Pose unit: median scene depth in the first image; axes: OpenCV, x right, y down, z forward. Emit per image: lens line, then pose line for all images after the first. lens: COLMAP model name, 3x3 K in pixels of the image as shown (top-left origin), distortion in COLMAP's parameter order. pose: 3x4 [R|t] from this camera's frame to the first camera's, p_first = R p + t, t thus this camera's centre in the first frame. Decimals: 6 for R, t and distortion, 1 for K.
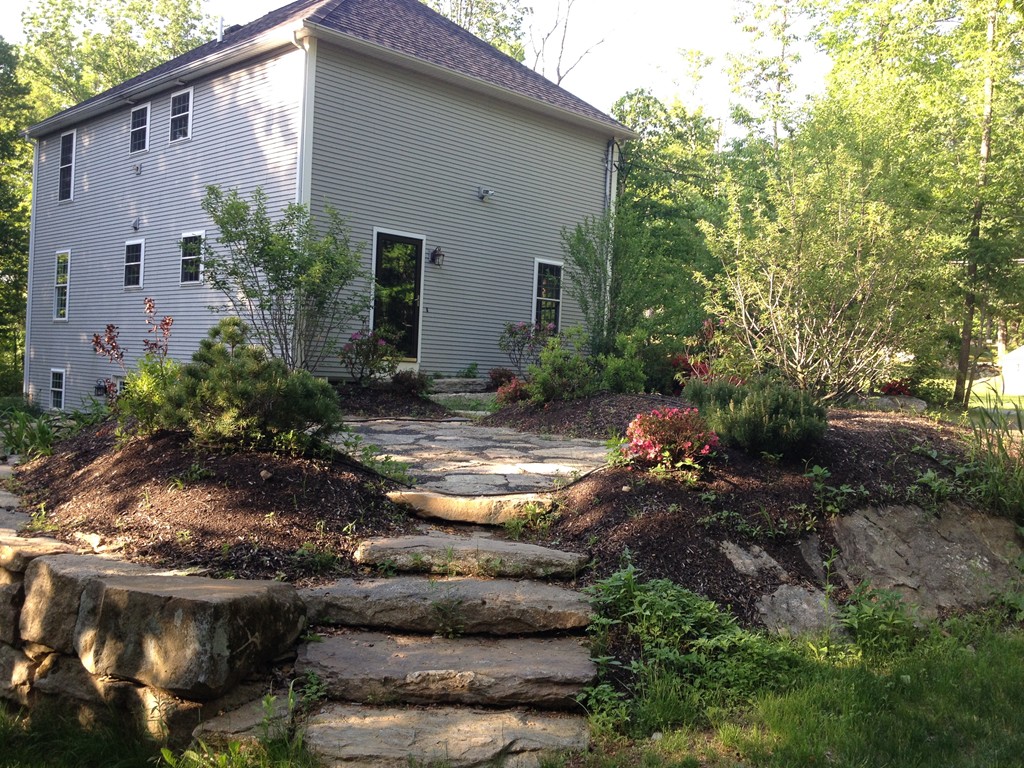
lens RADIAL K [[959.1, 0, 512.0], [0, 959.1, 384.0], [0, 0, 1]] dist [0.186866, -0.607587]
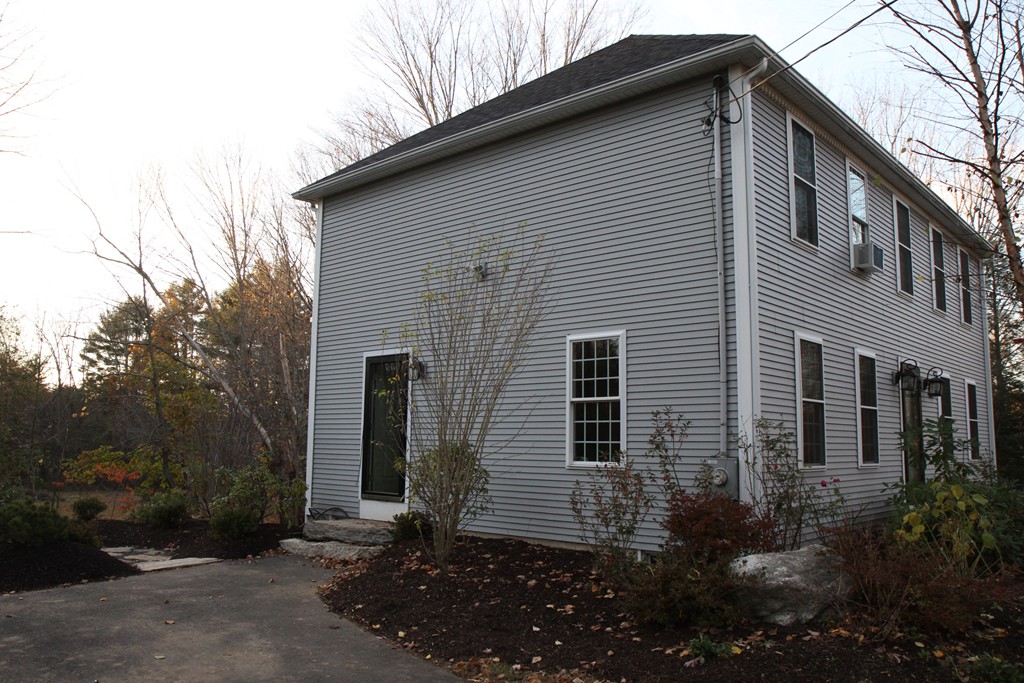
lens RADIAL K [[817.6, 0, 512.0], [0, 817.6, 341.5], [0, 0, 1]] dist [-0.082353, 0.097299]
pose [[0.057182, -0.171664, -0.983495, 0.618681], [-0.022280, 0.984642, -0.173160, -0.040108], [0.998115, 0.031814, 0.052479, 1.070845]]
